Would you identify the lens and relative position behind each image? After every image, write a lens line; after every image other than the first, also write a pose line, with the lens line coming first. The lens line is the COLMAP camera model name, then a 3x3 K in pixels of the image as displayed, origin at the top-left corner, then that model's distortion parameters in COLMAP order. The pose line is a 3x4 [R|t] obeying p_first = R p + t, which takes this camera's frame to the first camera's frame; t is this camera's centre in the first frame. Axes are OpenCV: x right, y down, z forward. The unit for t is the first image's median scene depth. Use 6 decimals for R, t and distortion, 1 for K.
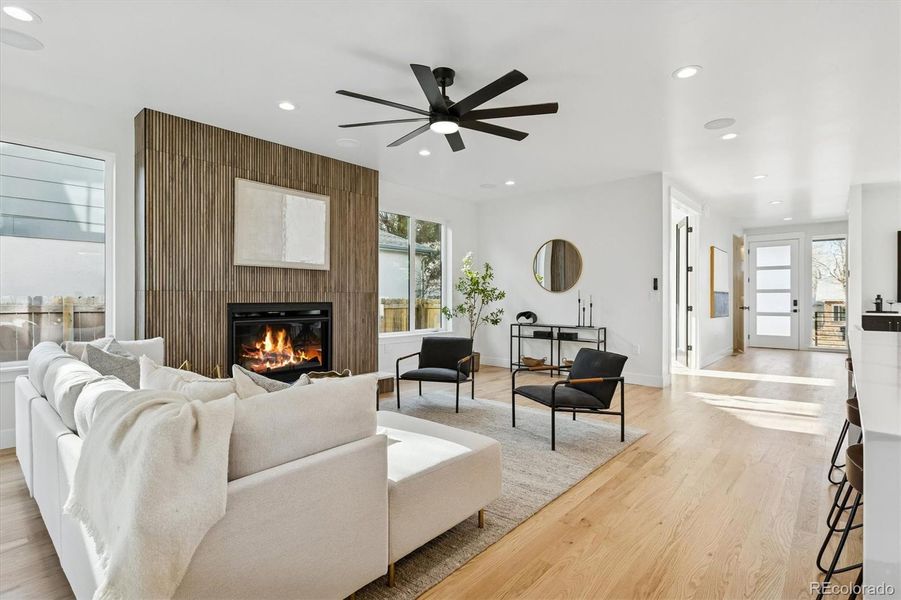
lens RADIAL K [[436.8, 0, 443.6], [0, 436.8, 297.4], [0, 0, 1]] dist [-0.008795, 0.004605]
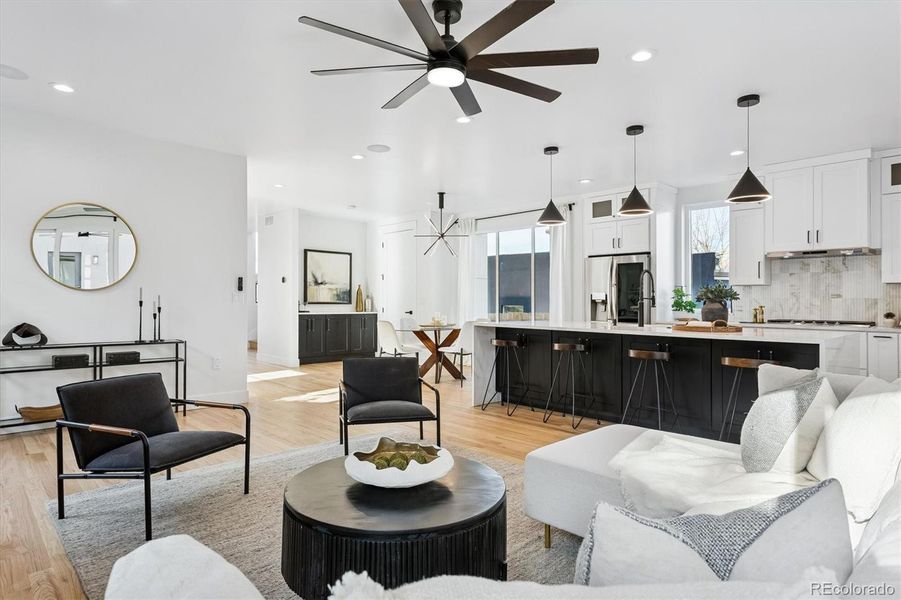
lens RADIAL K [[507.5, 0, 444.6], [0, 507.5, 300.2], [0, 0, 1]] dist [0.007181, 0.002547]
pose [[0.062779, 0.002377, 0.998025, -0.515193], [-0.007795, 0.999968, -0.001891, -0.000074], [-0.997997, -0.007661, 0.062796, 0.559174]]
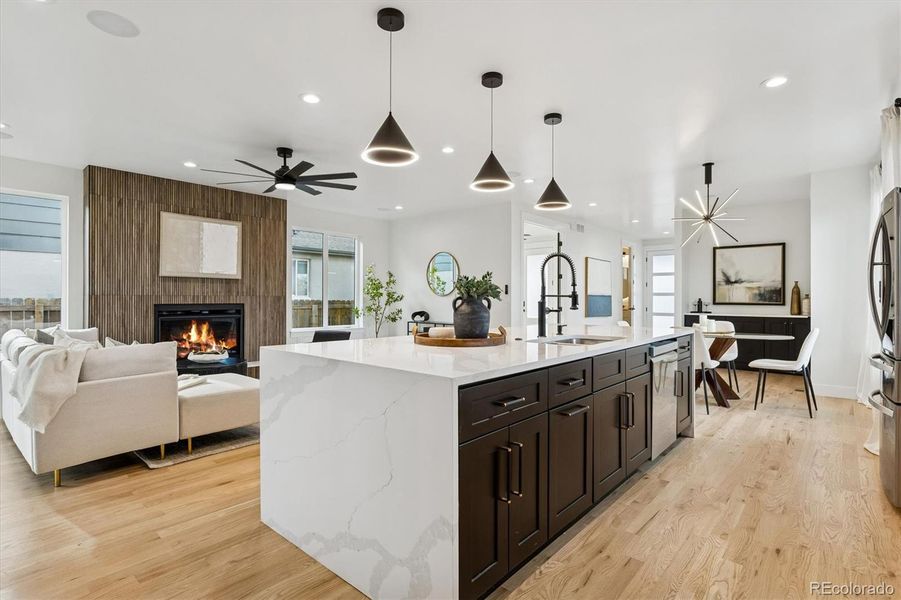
lens RADIAL K [[446.4, 0, 442.1], [0, 446.4, 300.5], [0, 0, 1]] dist [-0.001216, -0.000464]
pose [[0.999990, 0.002332, 0.003896, 0.308372], [-0.002348, 0.999989, 0.004145, -0.004338], [-0.003886, -0.004154, 0.999984, -0.306697]]
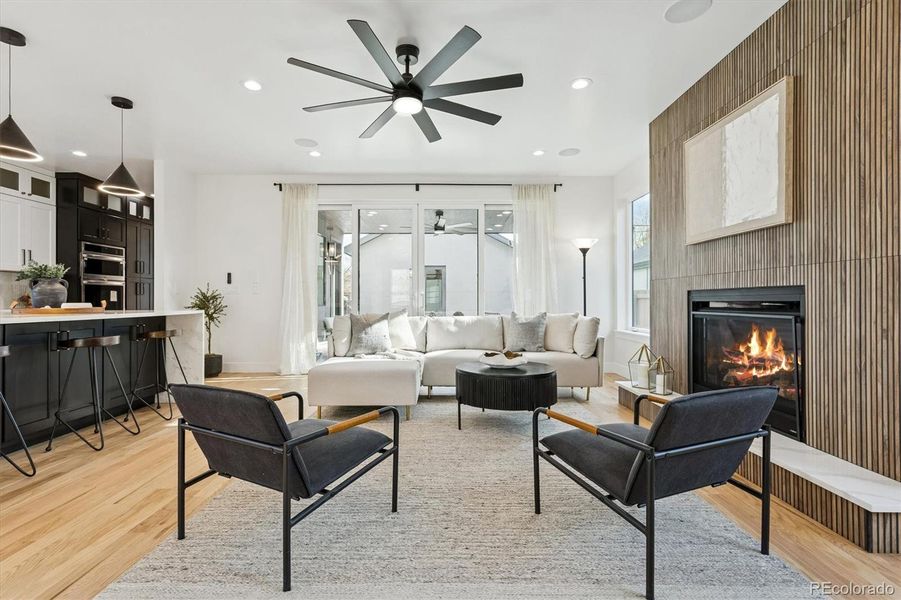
lens RADIAL K [[436.8, 0, 453.2], [0, 436.8, 298.9], [0, 0, 1]] dist [-0.008795, 0.004605]
pose [[-0.736953, -0.002104, -0.675941, 0.336816], [0.000864, 0.999991, -0.004055, 0.026032], [0.675944, -0.003573, -0.736945, 1.034998]]
